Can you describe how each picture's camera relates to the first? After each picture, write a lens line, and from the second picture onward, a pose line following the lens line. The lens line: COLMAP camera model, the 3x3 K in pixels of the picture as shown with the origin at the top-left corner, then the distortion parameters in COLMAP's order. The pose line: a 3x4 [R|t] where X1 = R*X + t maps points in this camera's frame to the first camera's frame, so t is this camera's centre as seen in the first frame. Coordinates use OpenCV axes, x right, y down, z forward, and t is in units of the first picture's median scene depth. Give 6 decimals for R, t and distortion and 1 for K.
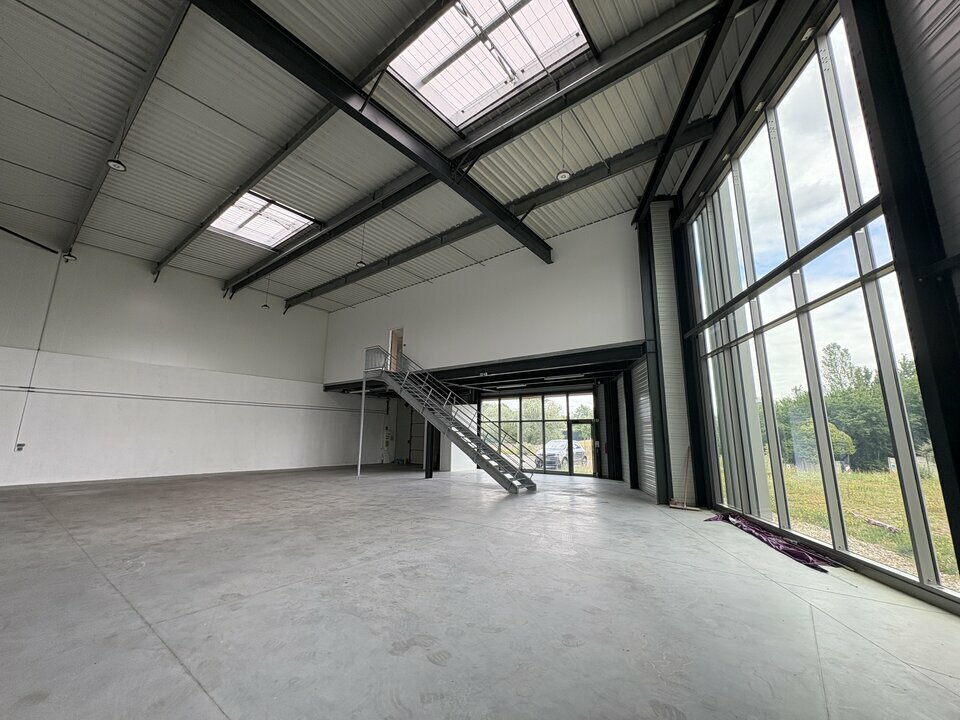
lens RADIAL K [[381.7, 0, 480.0], [0, 381.7, 360.0], [0, 0, 1]] dist [-0.000420, -0.000306]
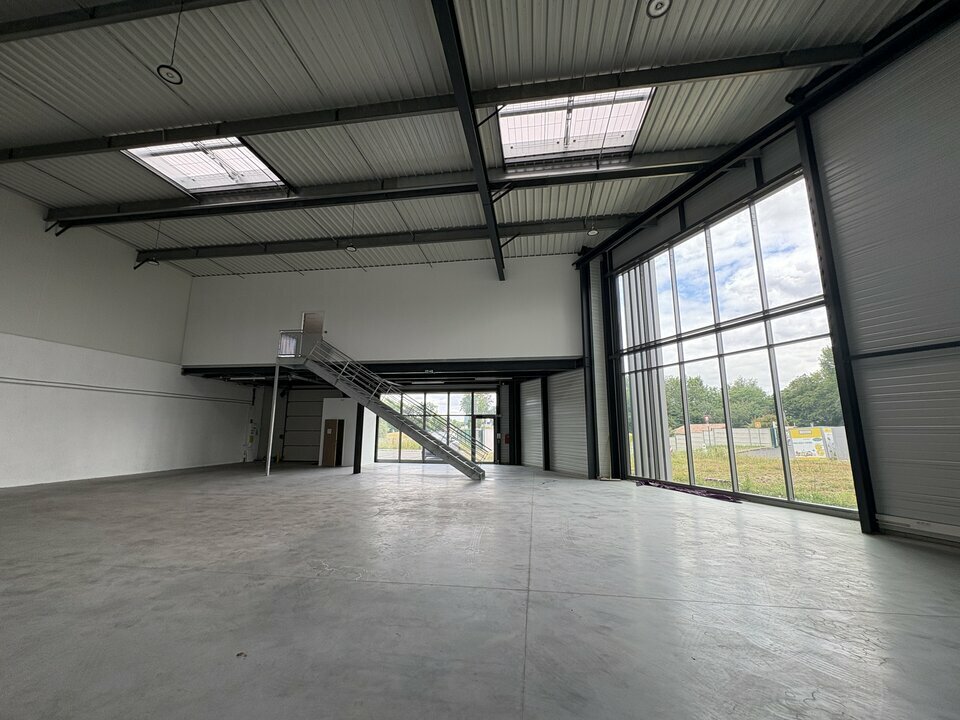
lens RADIAL K [[378.7, 0, 480.0], [0, 378.7, 360.0], [0, 0, 1]] dist [-0.000187, -0.000080]
pose [[0.869721, 0.083148, 0.486489, -0.323509], [-0.090799, 0.995838, -0.007878, 0.001648], [-0.485120, -0.037321, 0.873651, 0.014588]]
